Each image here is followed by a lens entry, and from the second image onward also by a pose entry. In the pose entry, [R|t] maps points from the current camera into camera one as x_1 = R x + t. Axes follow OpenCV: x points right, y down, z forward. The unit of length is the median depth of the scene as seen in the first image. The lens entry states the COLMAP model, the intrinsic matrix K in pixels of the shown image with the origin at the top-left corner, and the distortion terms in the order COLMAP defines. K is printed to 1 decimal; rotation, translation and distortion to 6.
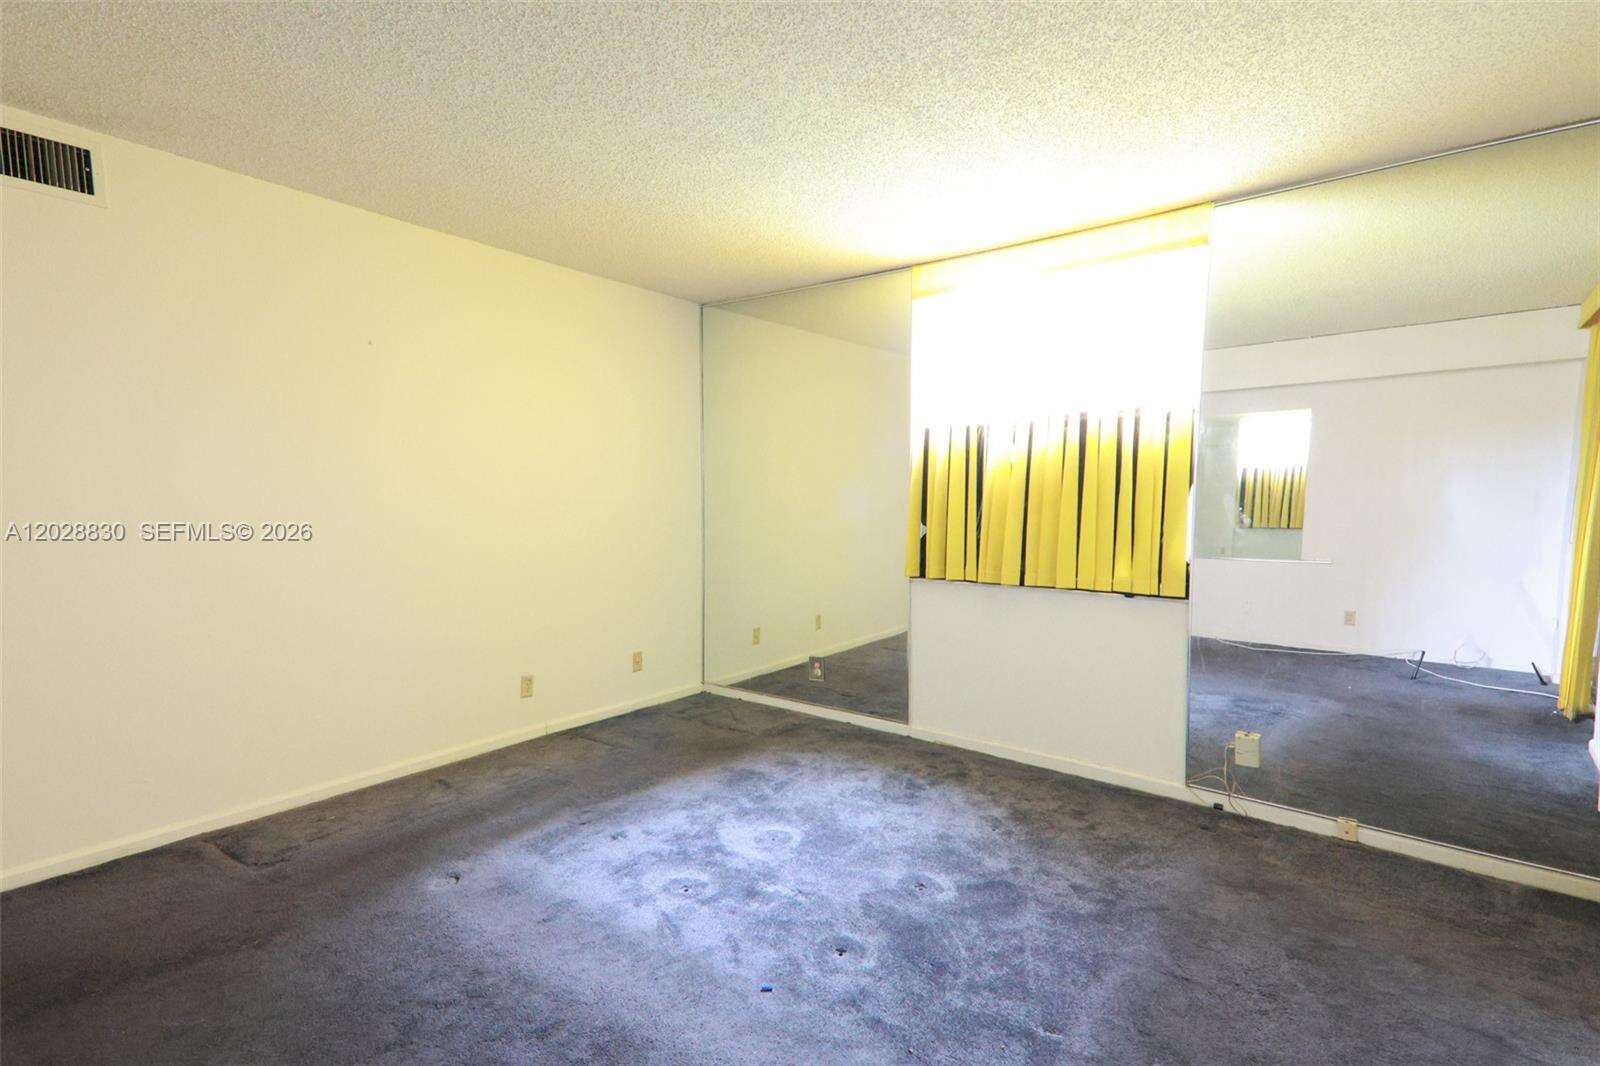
lens RADIAL K [[822.3, 0, 802.5], [0, 822.3, 549.8], [0, 0, 1]] dist [0.115557, -0.000146]
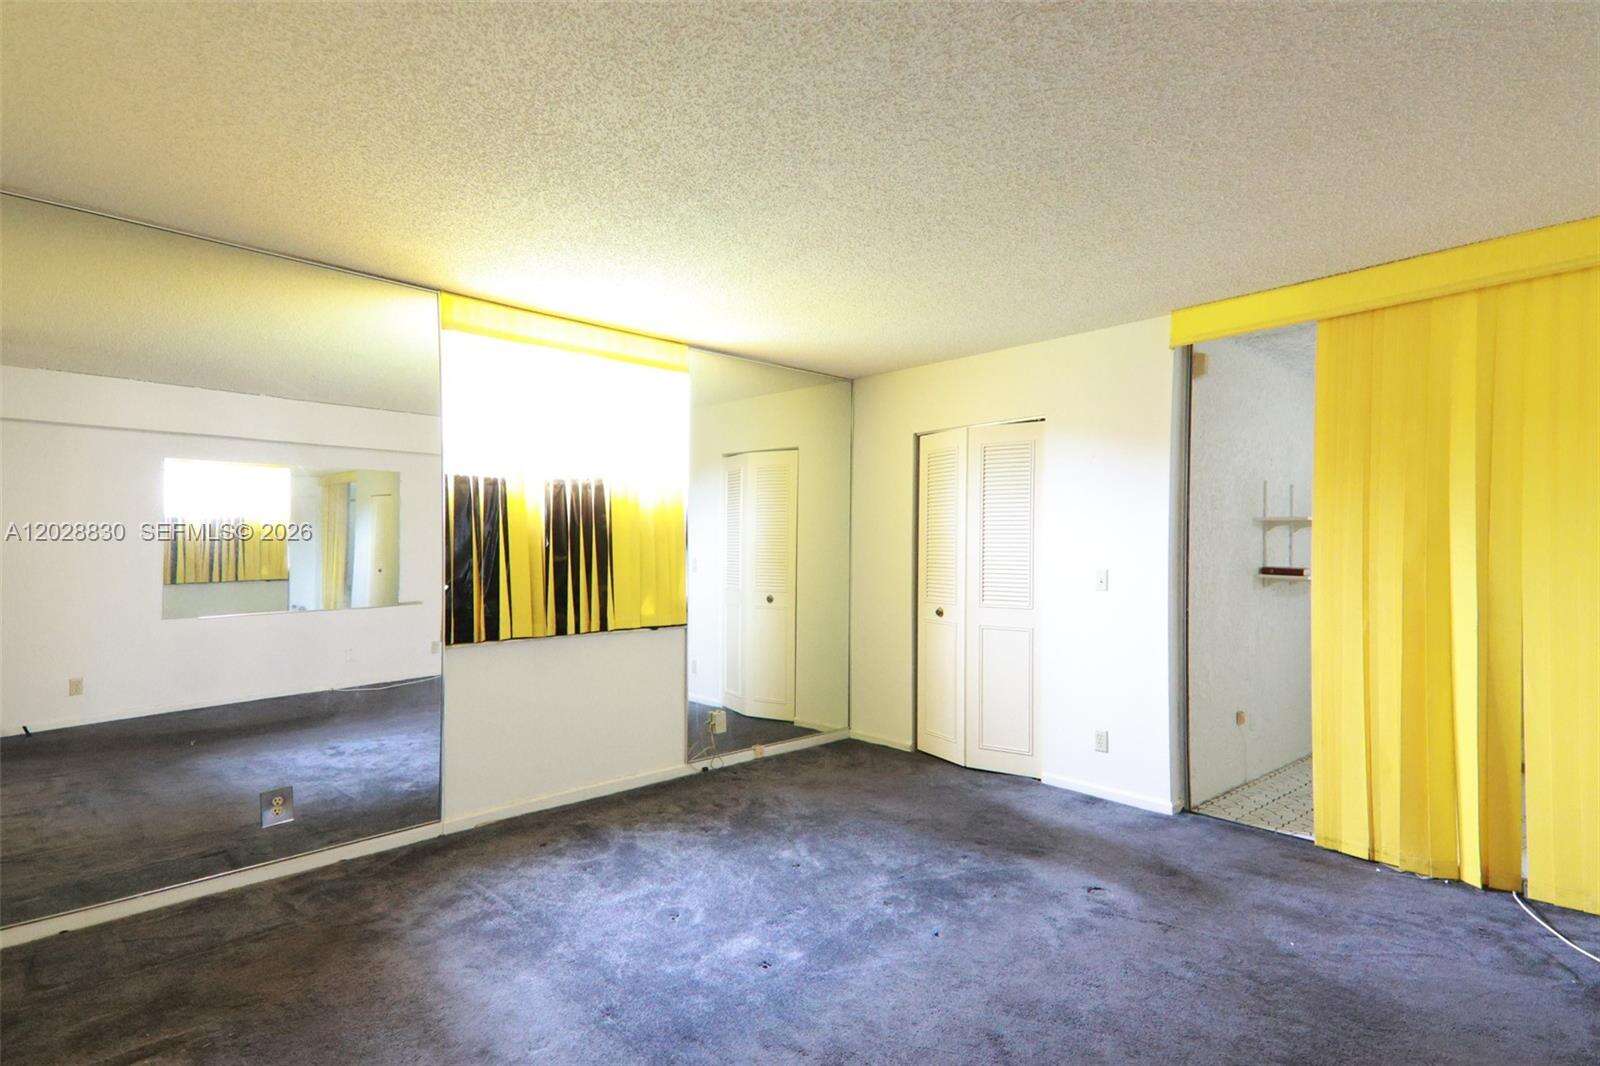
lens RADIAL K [[822.3, 0, 802.5], [0, 822.3, 549.8], [0, 0, 1]] dist [0.115557, -0.000146]
pose [[0.143511, -0.009016, 0.989608, -0.803713], [0.068731, 0.997635, -0.000879, -0.046255], [-0.987259, 0.068143, 0.143792, 0.589153]]
